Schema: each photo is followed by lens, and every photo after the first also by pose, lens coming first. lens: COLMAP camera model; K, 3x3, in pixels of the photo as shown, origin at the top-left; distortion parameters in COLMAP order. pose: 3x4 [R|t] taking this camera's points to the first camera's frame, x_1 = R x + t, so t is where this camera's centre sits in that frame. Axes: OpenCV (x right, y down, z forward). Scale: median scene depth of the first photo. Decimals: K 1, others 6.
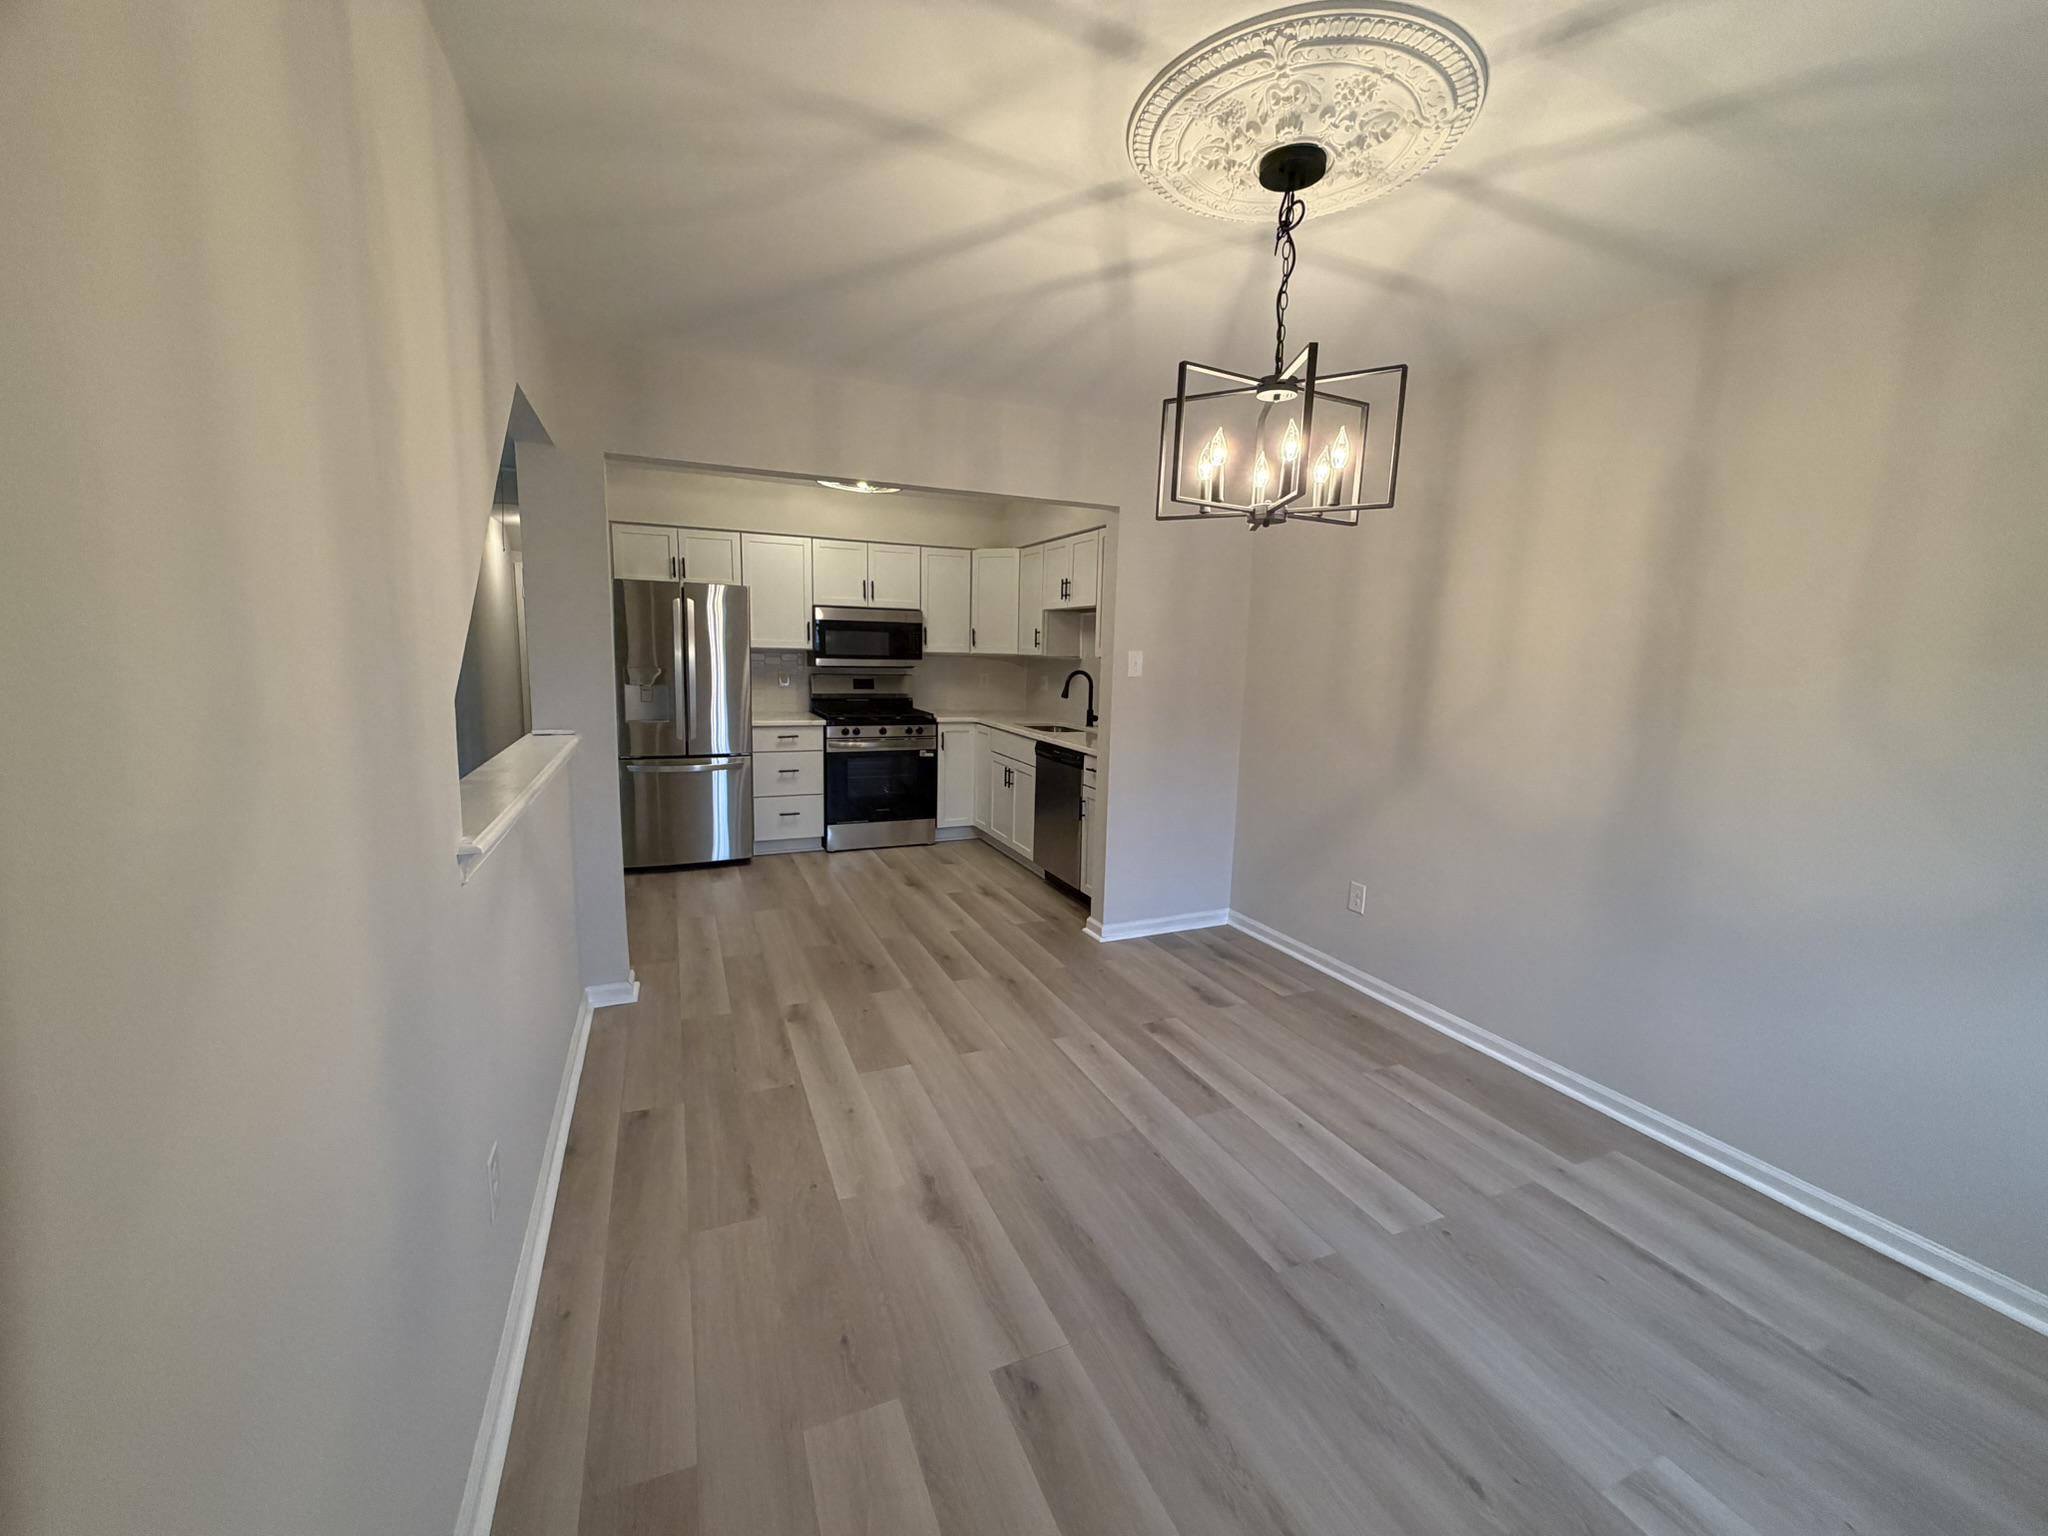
lens RADIAL K [[819.7, 0, 1022.2], [0, 819.7, 764.0], [0, 0, 1]] dist [-0.000578, 0.000154]
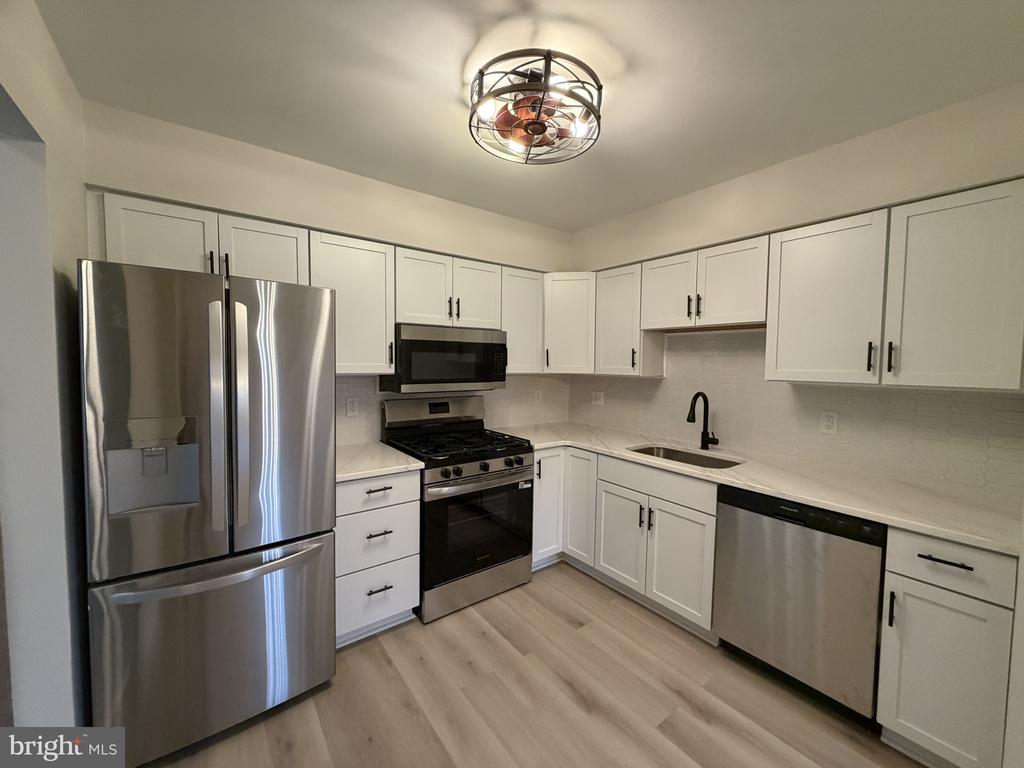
lens RADIAL K [[409.9, 0, 511.1], [0, 409.9, 382.0], [0, 0, 1]] dist [-0.000578, 0.000154]
pose [[0.972992, -0.024595, 0.229524, -0.258409], [0.044286, 0.995727, -0.081037, -0.100111], [-0.226550, 0.089013, 0.969924, 0.610365]]
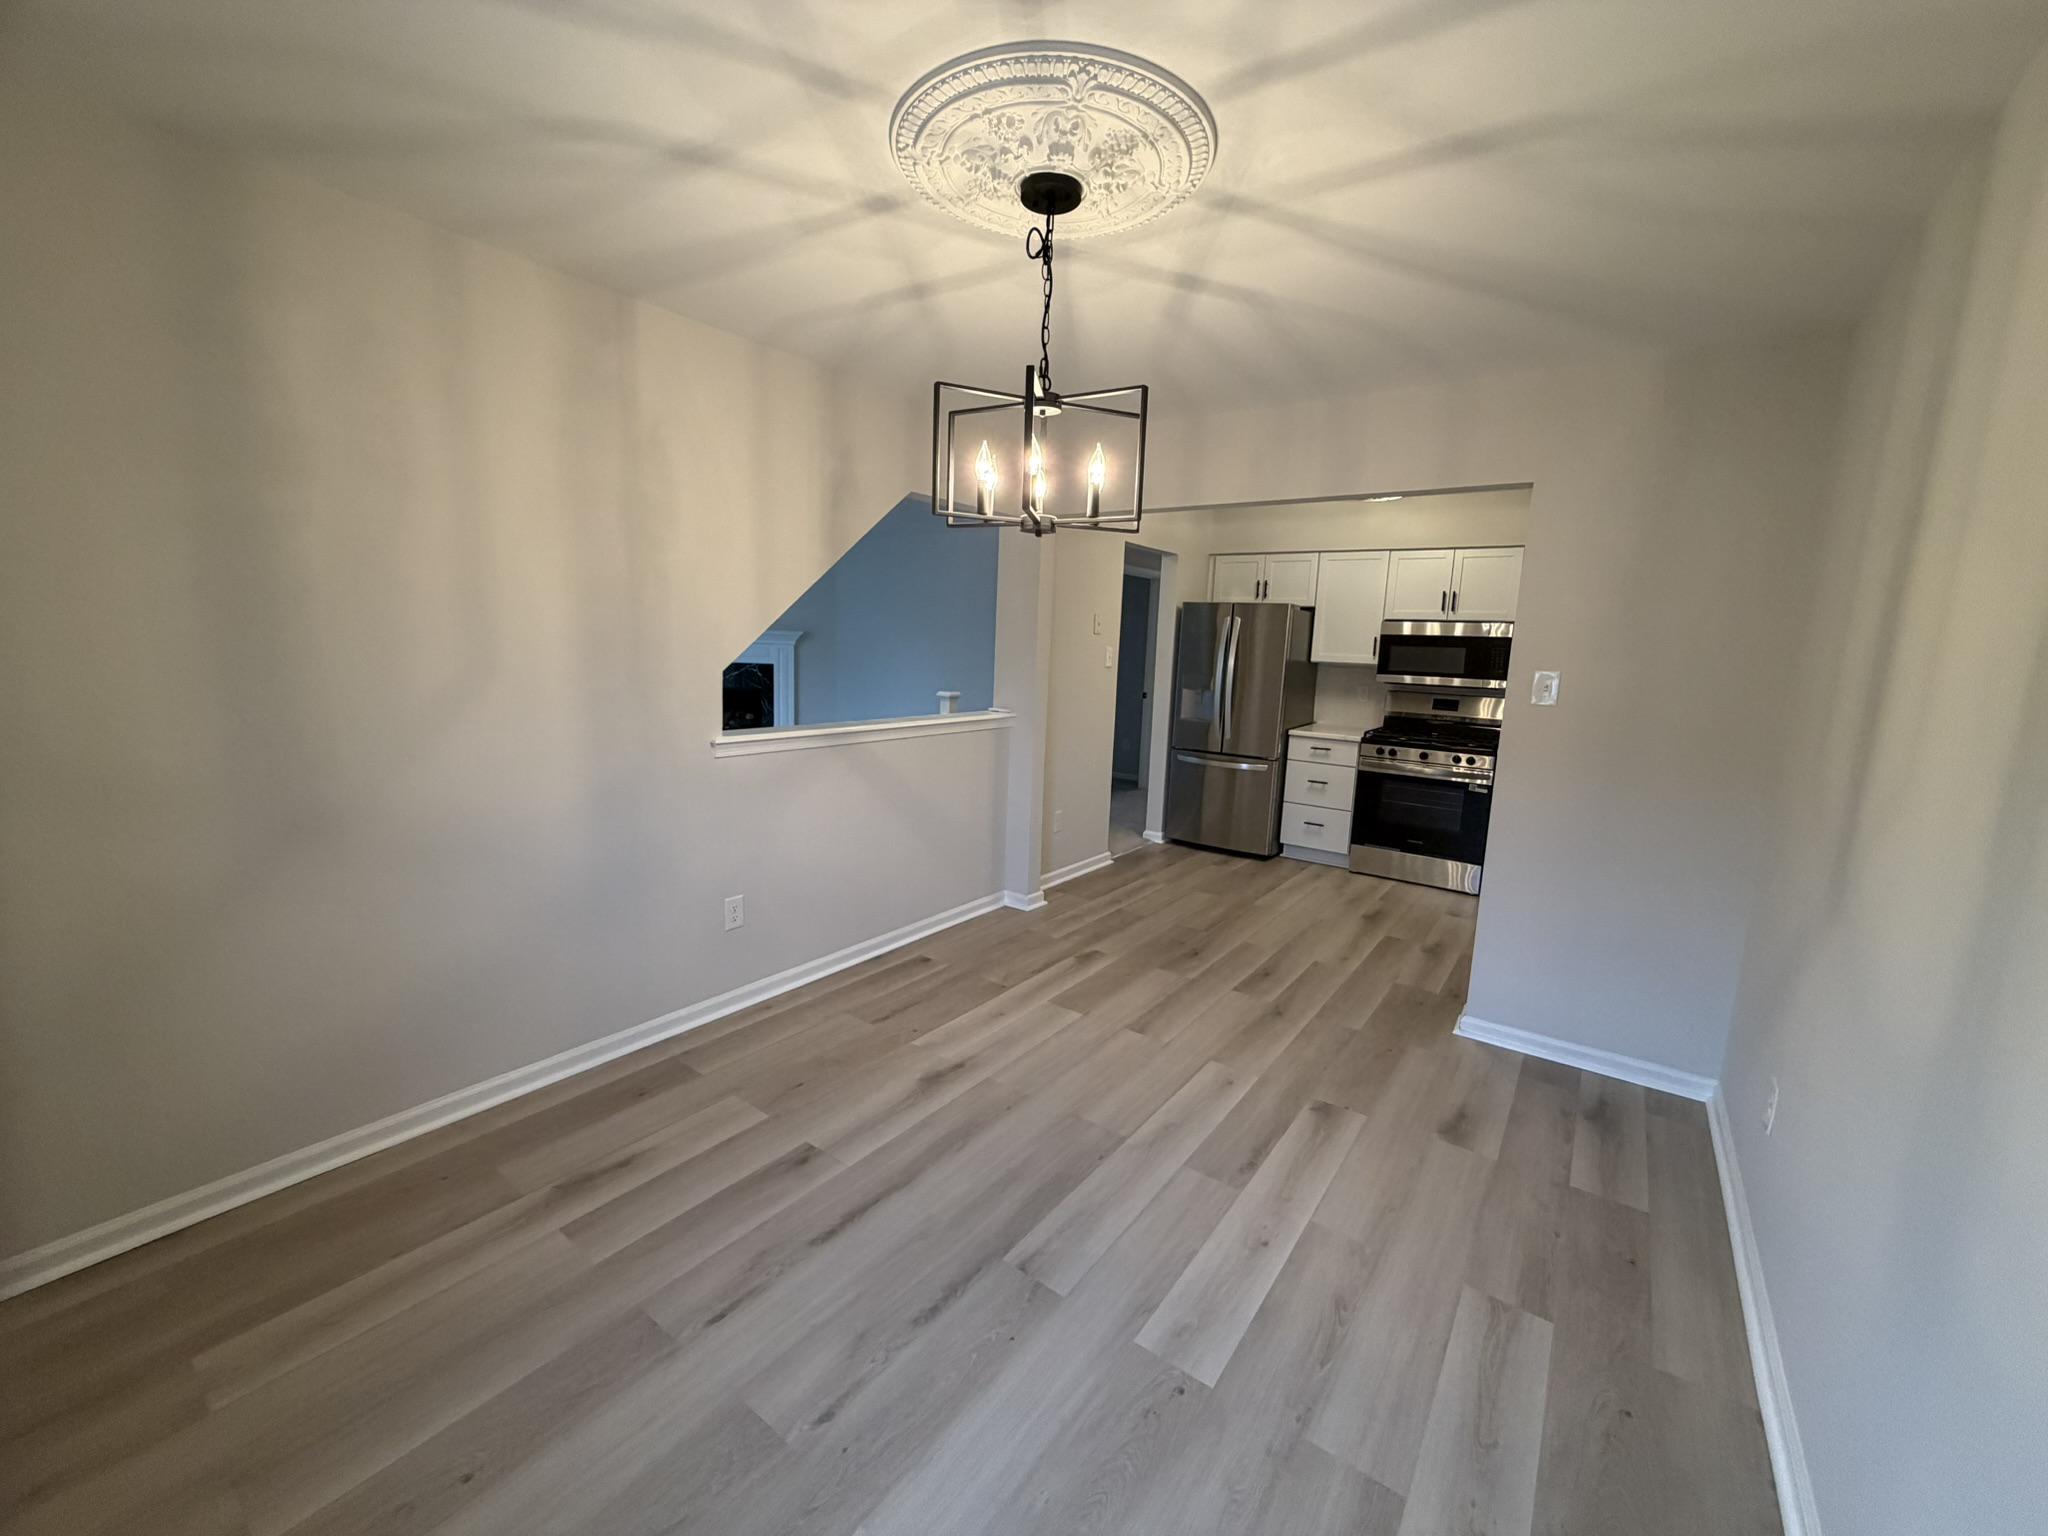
lens RADIAL K [[819.7, 0, 1022.2], [0, 819.7, 764.0], [0, 0, 1]] dist [-0.000578, 0.000154]
pose [[0.505090, 0.126234, -0.853785, 0.414829], [-0.146342, 0.987448, 0.059421, -0.021191], [0.850569, 0.094932, 0.517223, 0.159328]]
